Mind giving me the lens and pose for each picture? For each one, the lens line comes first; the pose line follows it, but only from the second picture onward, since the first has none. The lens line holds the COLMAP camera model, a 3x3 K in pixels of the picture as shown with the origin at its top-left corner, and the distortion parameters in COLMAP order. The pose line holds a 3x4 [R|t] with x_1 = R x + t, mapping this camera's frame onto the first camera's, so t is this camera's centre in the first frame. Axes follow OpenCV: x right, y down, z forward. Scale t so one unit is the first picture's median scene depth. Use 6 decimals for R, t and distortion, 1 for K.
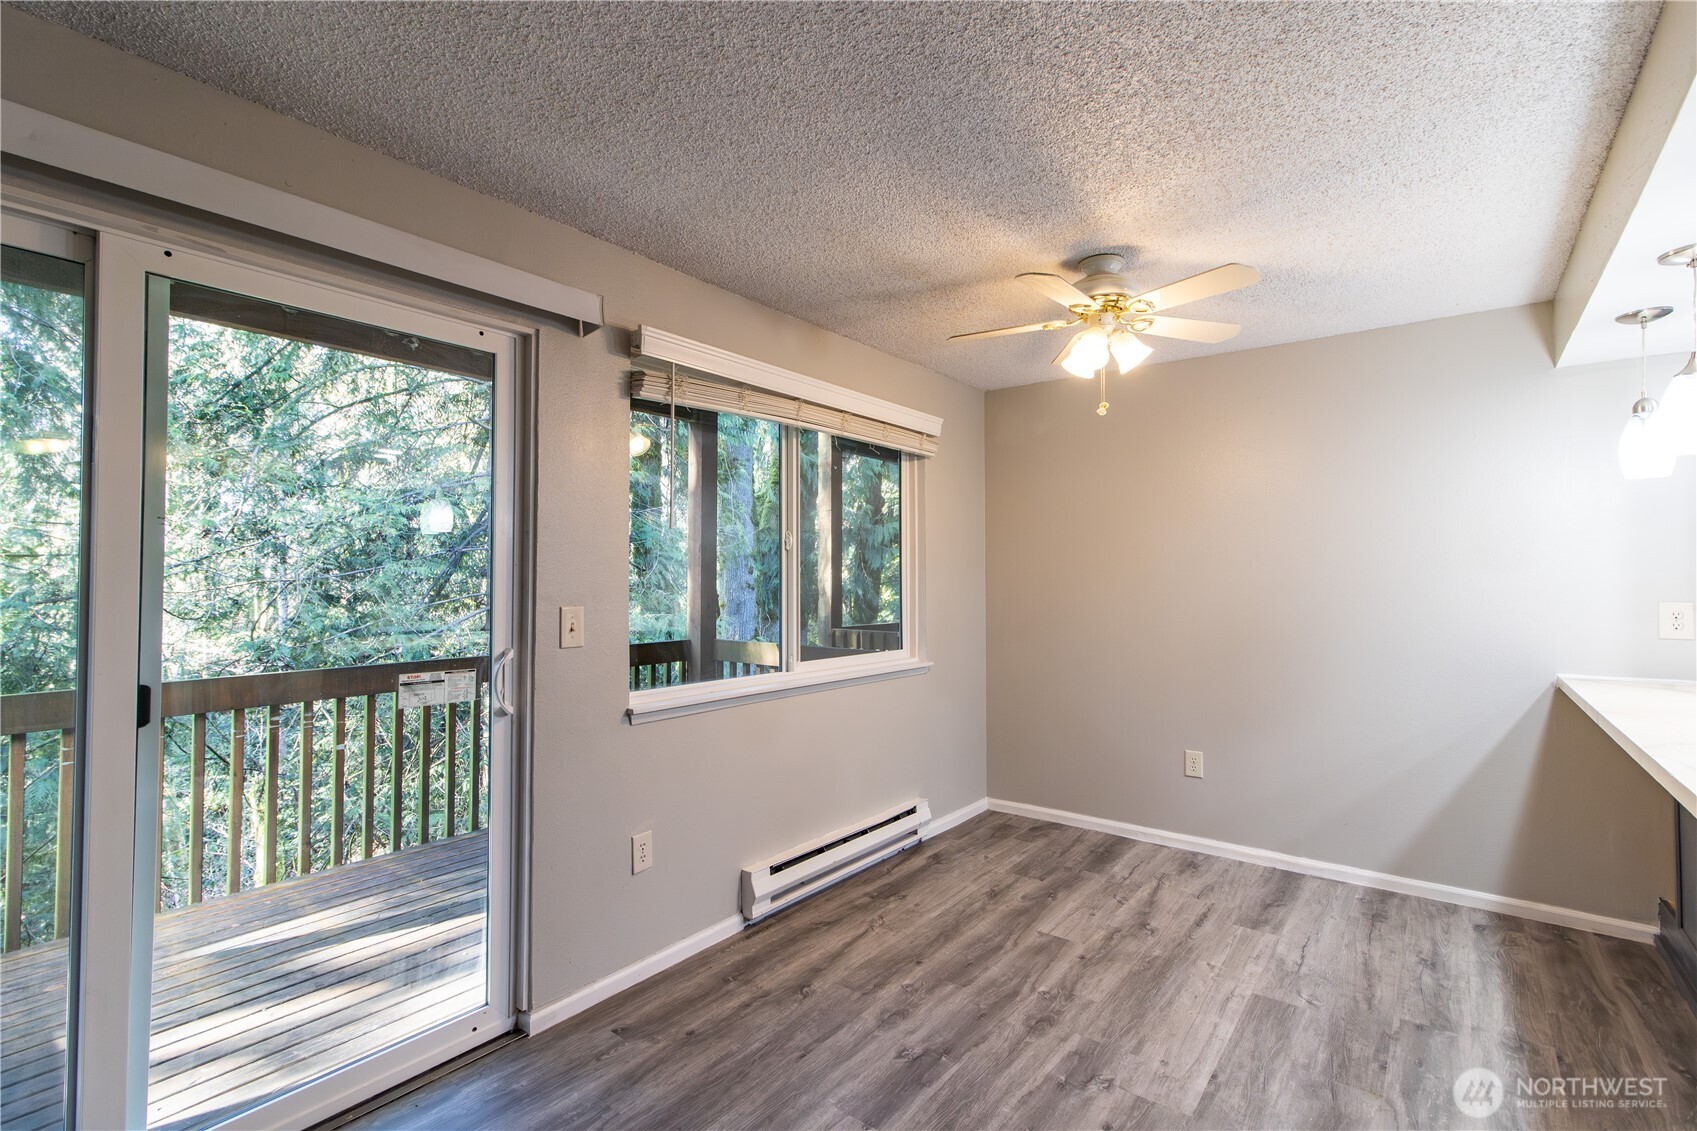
lens RADIAL K [[783.3, 0, 848.5], [0, 783.3, 565.5], [0, 0, 1]] dist [0.010209, 0.000508]
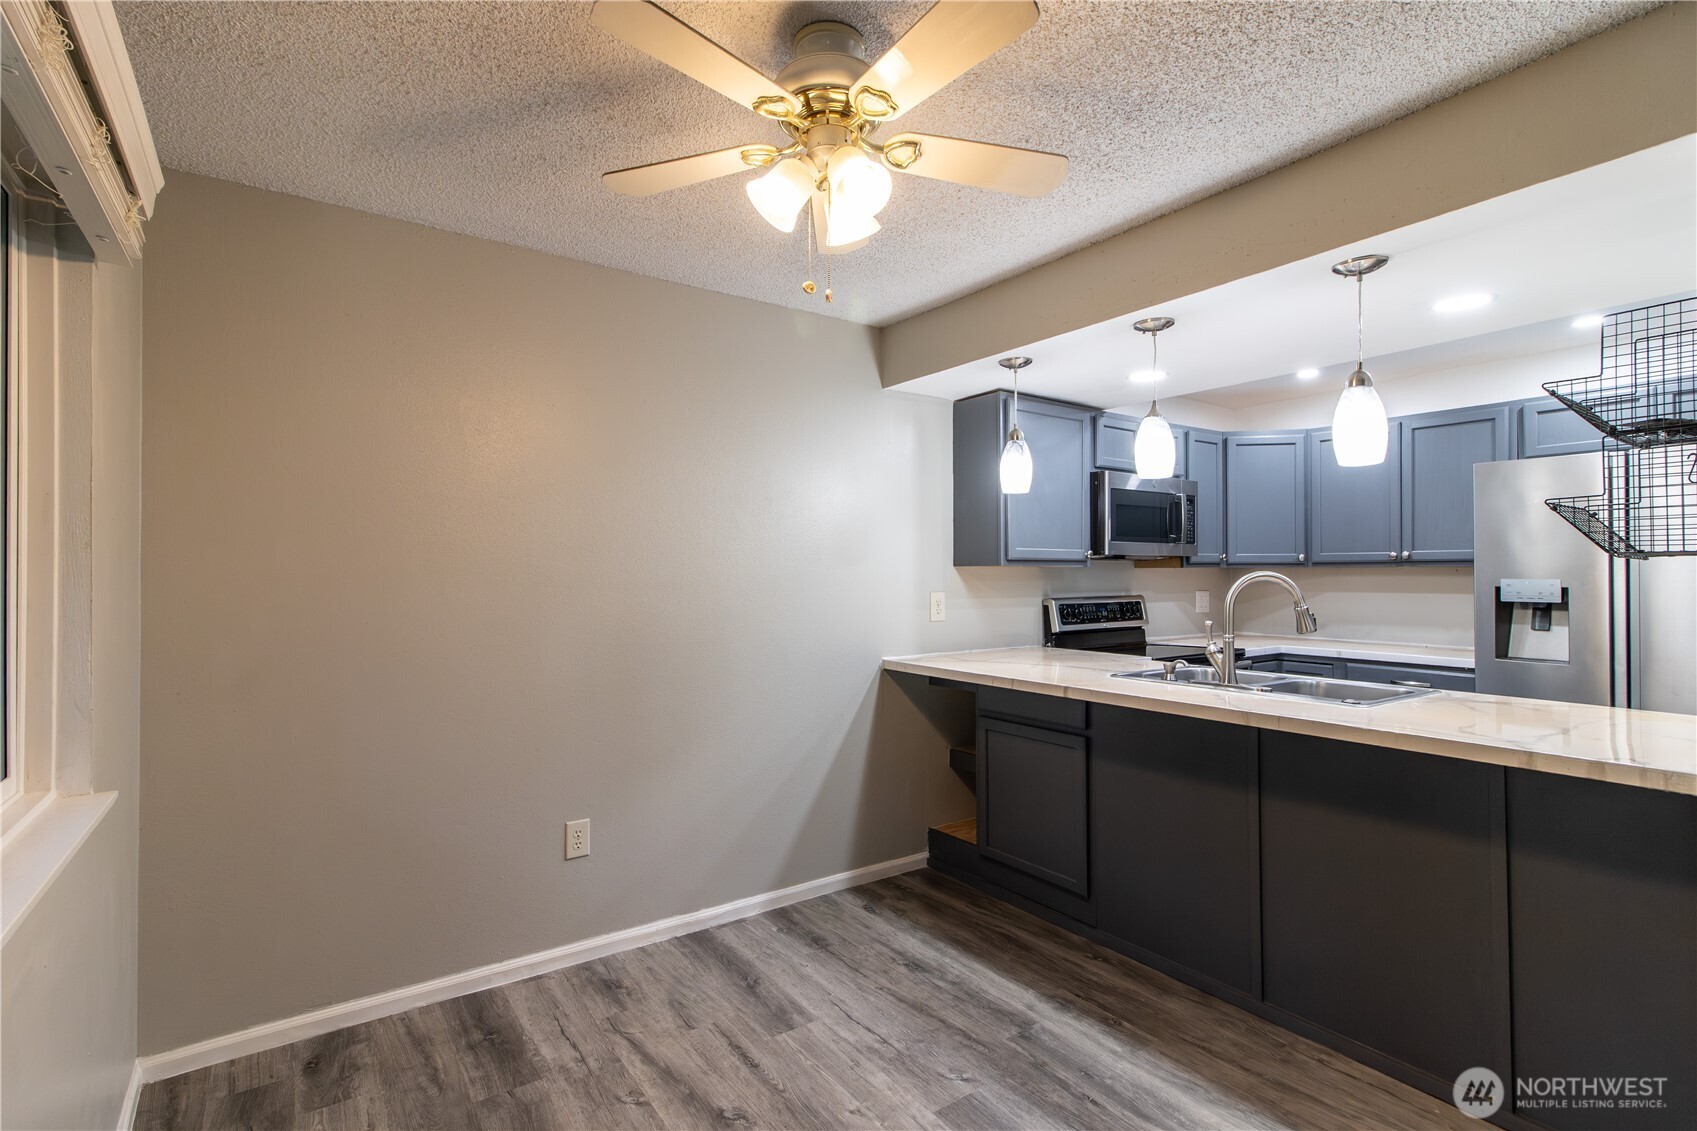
lens RADIAL K [[805.1, 0, 848.5], [0, 805.1, 565.5], [0, 0, 1]] dist [0.011011, -0.000106]
pose [[0.298532, 0.006214, 0.954379, -0.224420], [-0.015968, 0.999871, -0.001515, 0.007067], [-0.954266, -0.014788, 0.298593, 0.702993]]
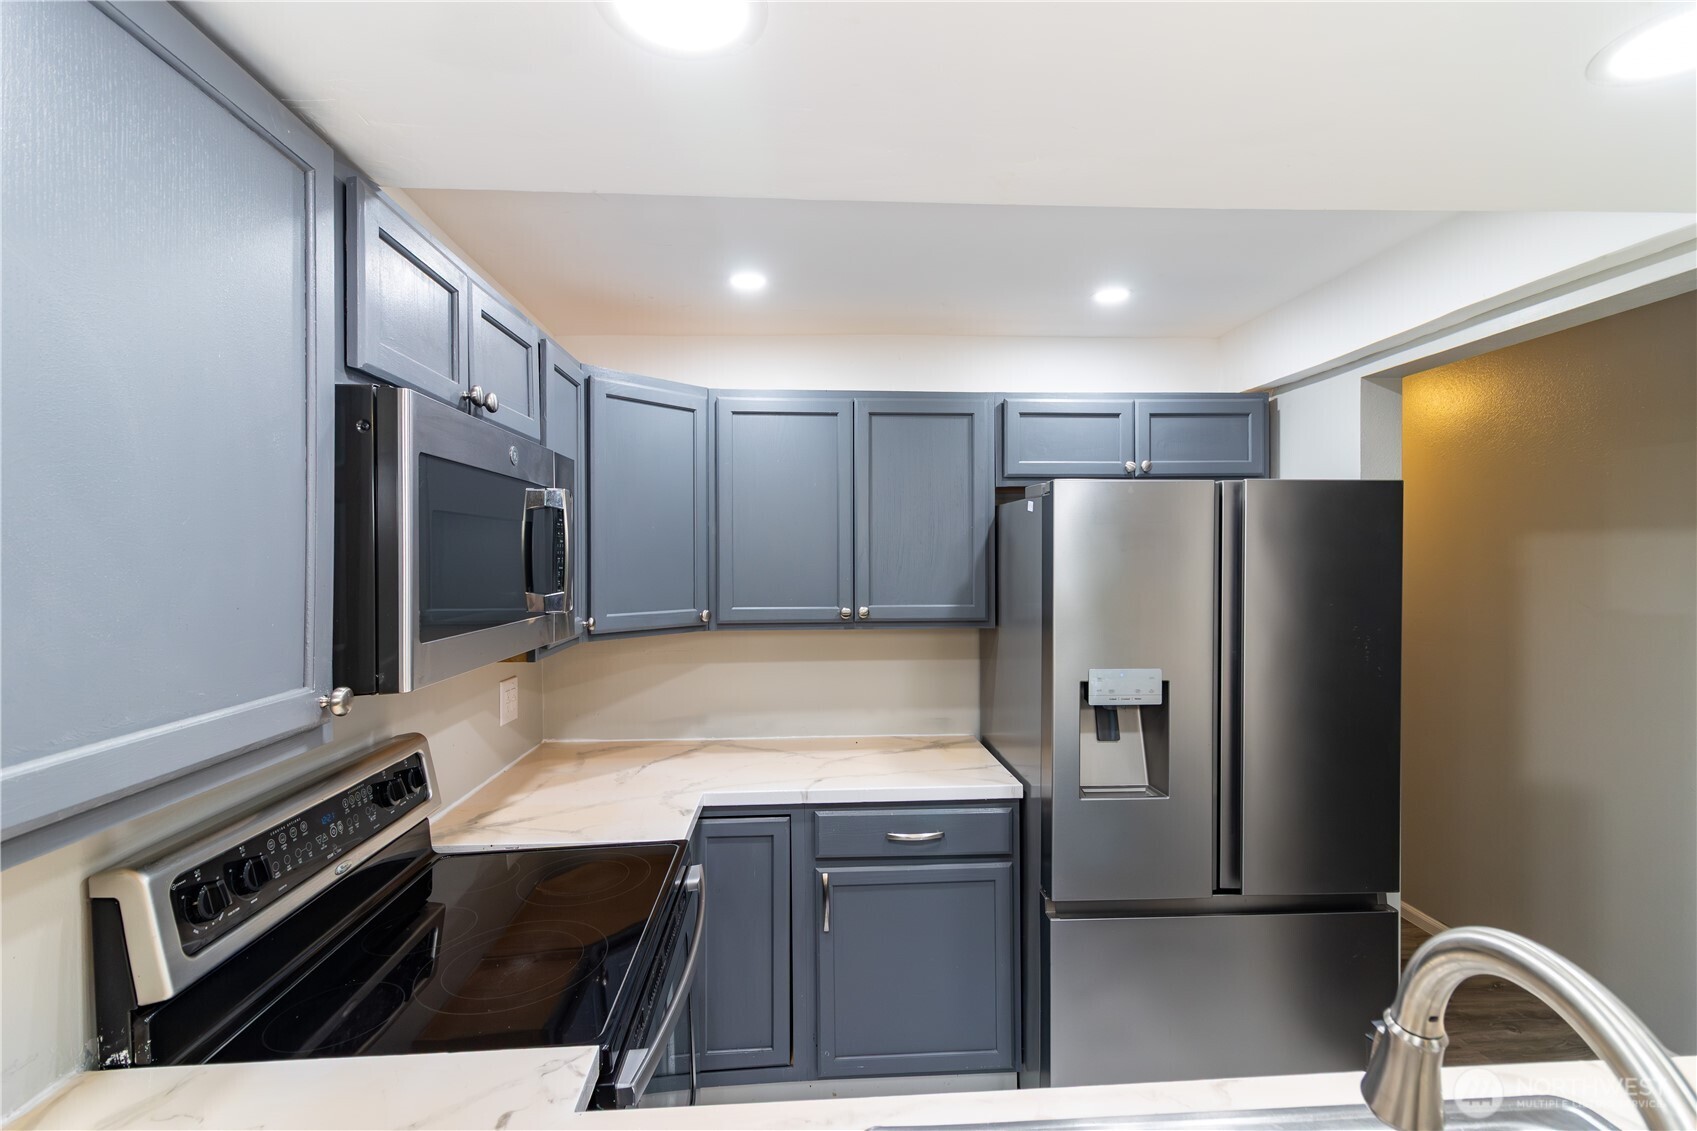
lens RADIAL K [[783.3, 0, 848.5], [0, 783.3, 565.5], [0, 0, 1]] dist [0.010209, 0.000508]
pose [[-0.662032, -0.009488, 0.749415, 0.715731], [-0.009894, 0.999943, 0.003920, -0.077692], [-0.749410, -0.004820, -0.662089, 0.776336]]
